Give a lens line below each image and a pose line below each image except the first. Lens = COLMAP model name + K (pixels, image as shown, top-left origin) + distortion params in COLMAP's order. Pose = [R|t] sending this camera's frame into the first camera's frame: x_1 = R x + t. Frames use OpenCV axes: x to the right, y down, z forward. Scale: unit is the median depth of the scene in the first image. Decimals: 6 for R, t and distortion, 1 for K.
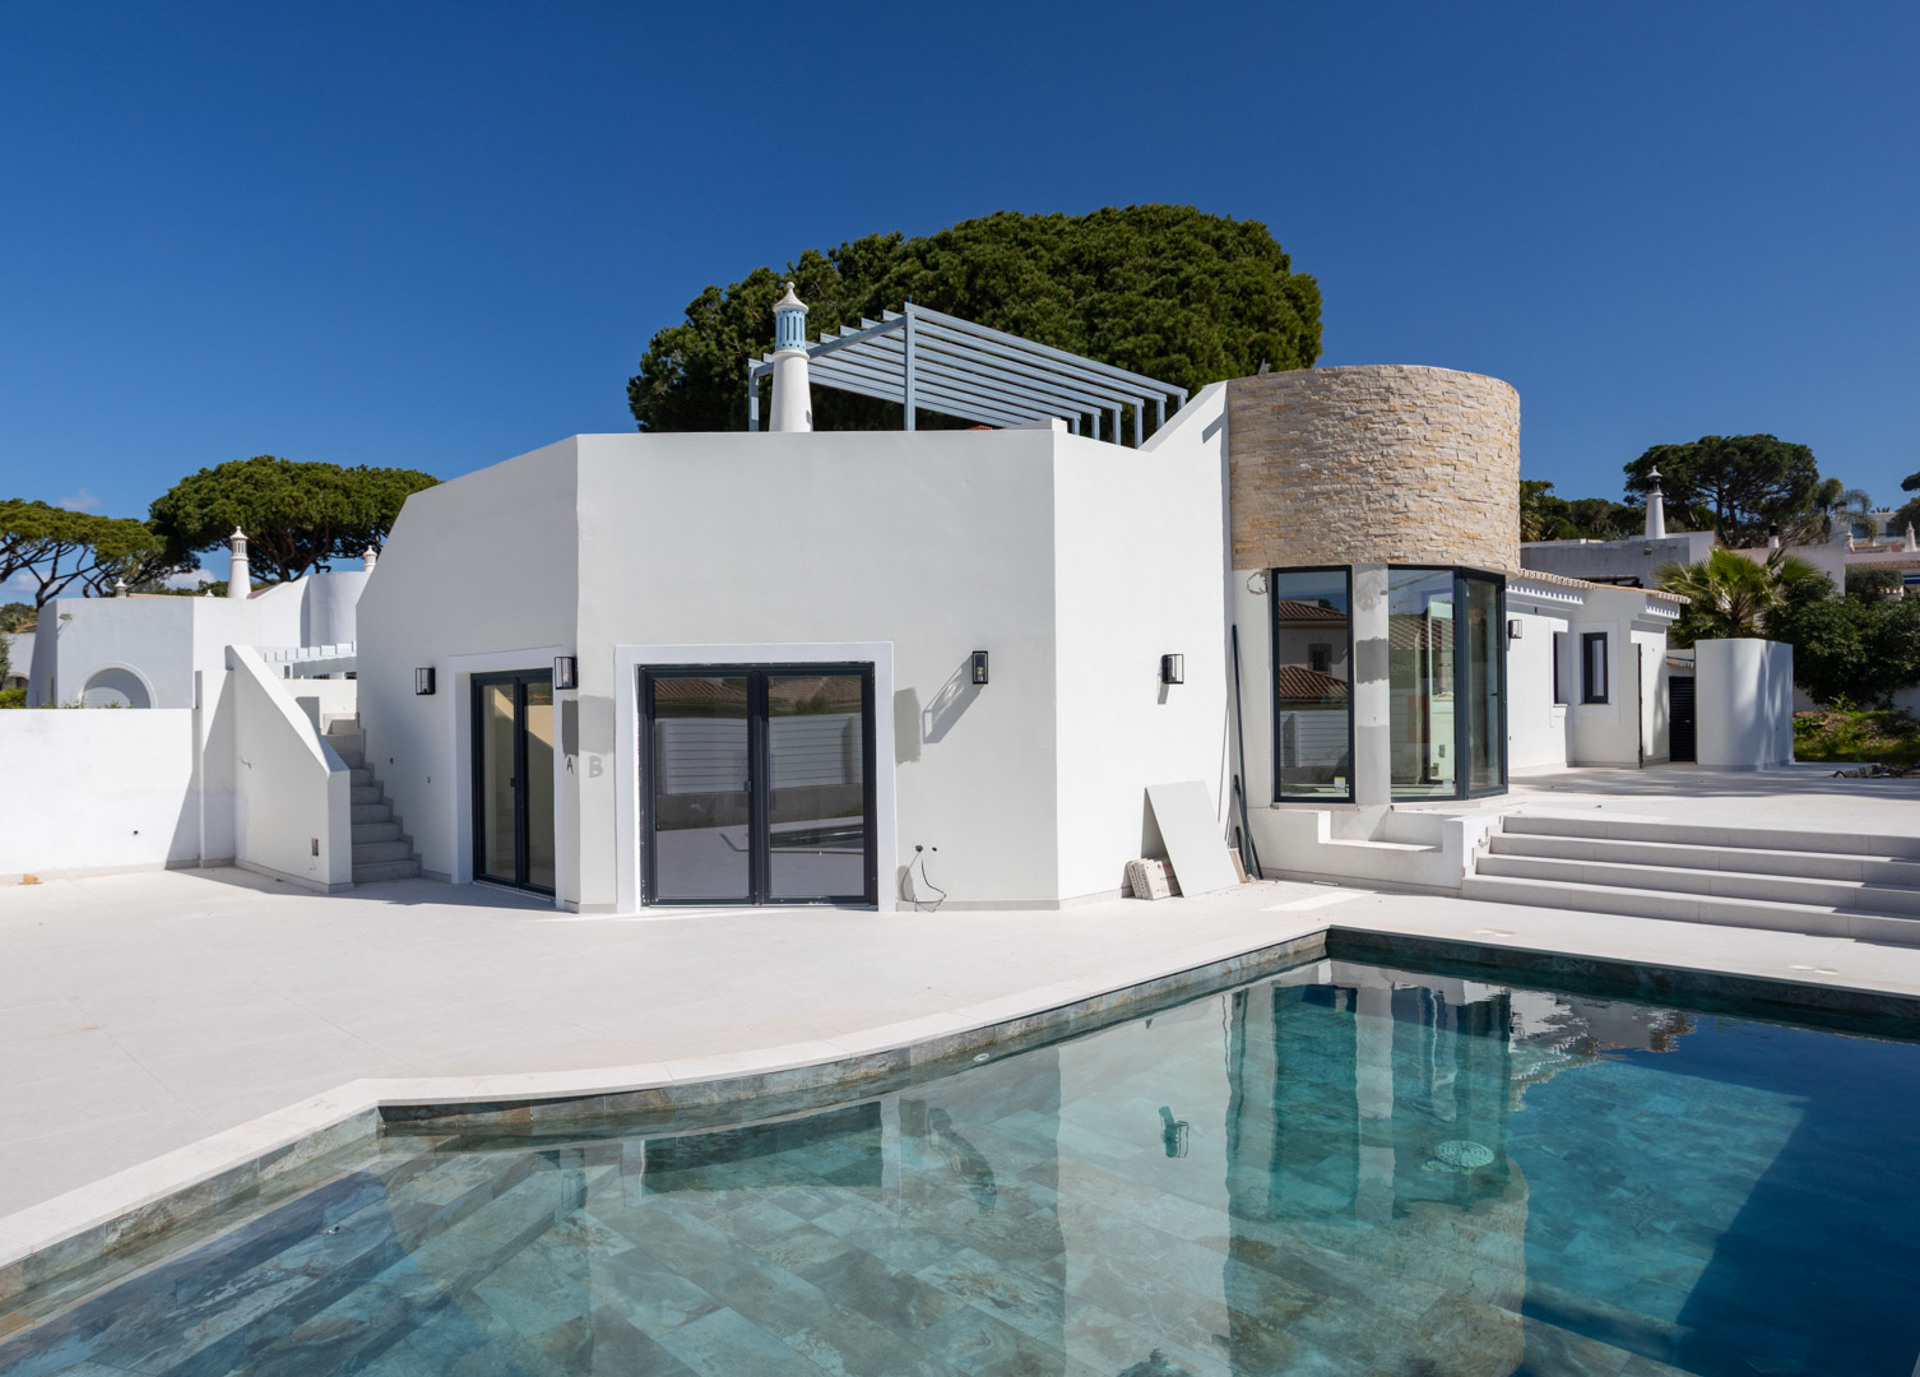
lens RADIAL K [[1206.5, 0, 960.0], [0, 1206.5, 688.5], [0, 0, 1]] dist [-0.036287, 0.005202]
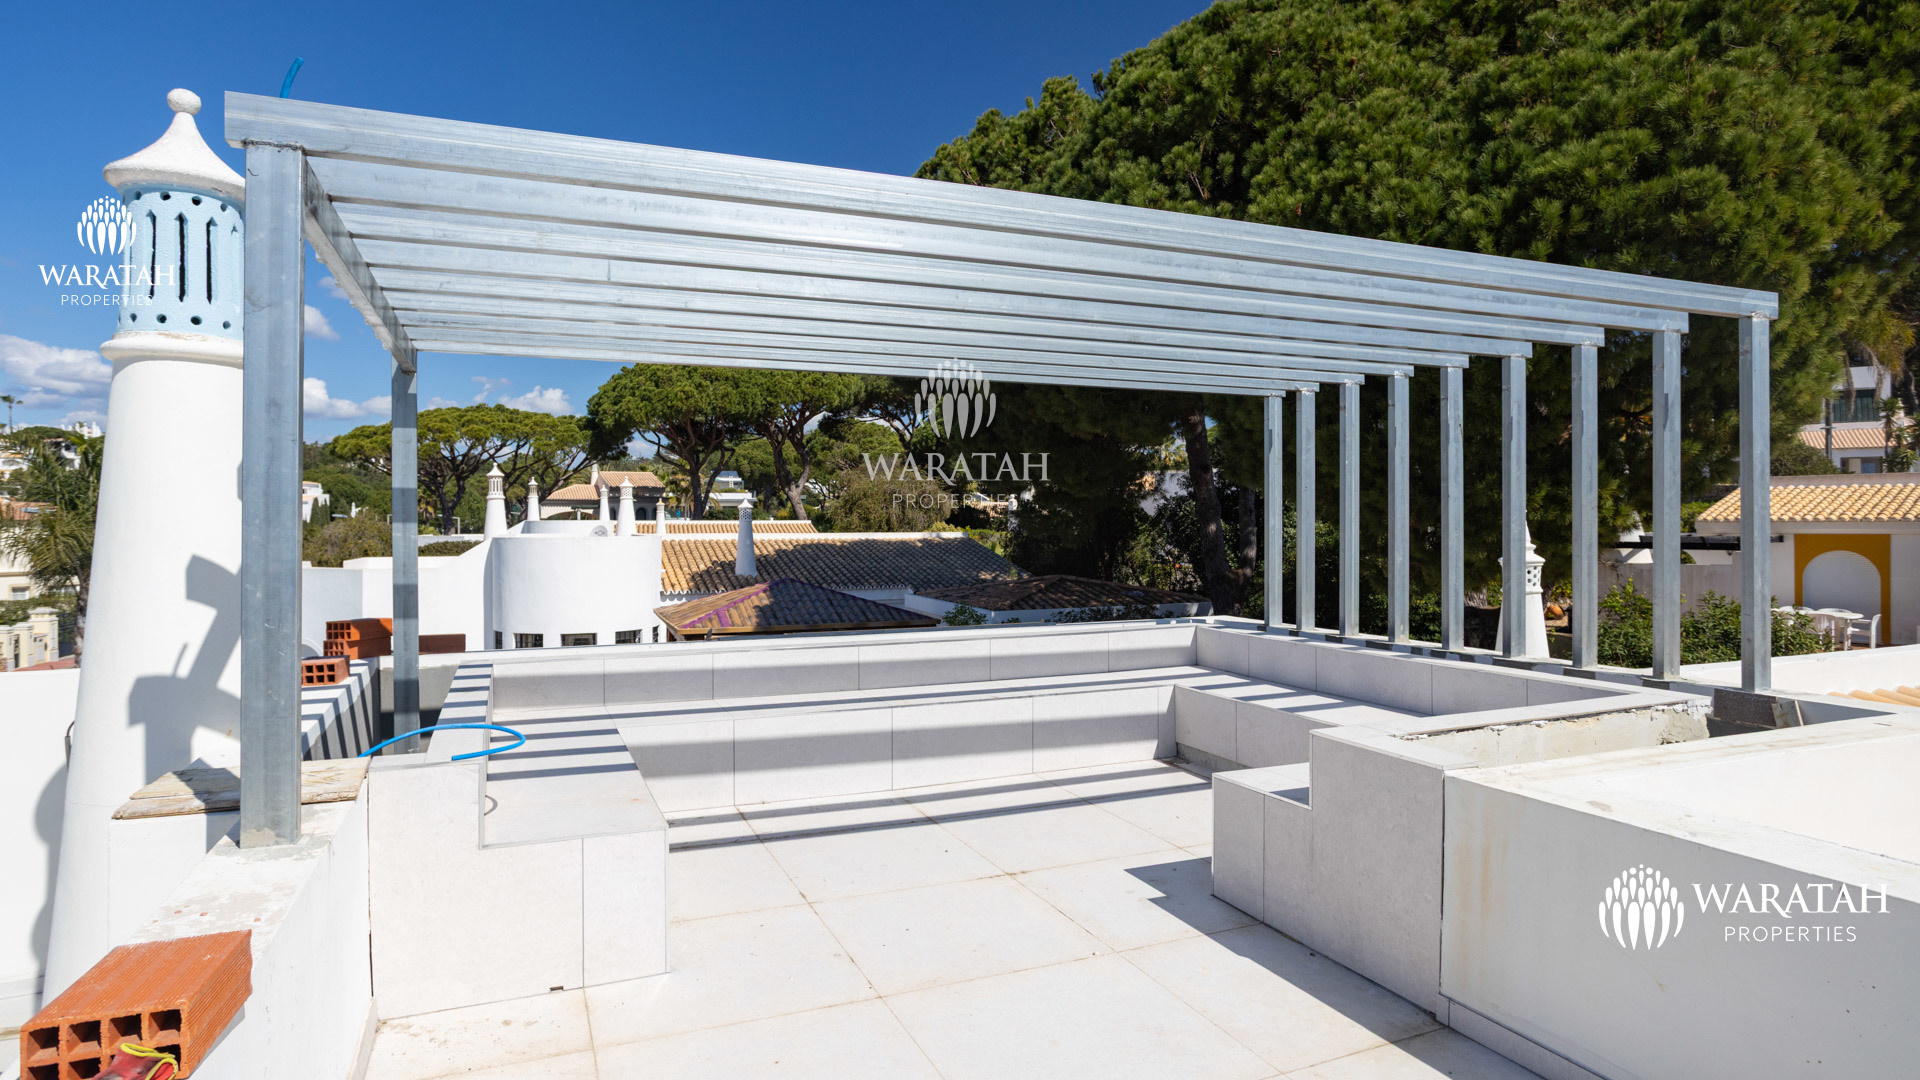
lens RADIAL K [[1055.5, 0, 949.9], [0, 1055.5, 530.0], [0, 0, 1]] dist [-0.043276, 0.031220]
pose [[0.921493, 0.009998, -0.388267, 0.076355], [0.000872, 0.999613, 0.027810, -0.149763], [0.388395, -0.025965, 0.921127, 0.516850]]
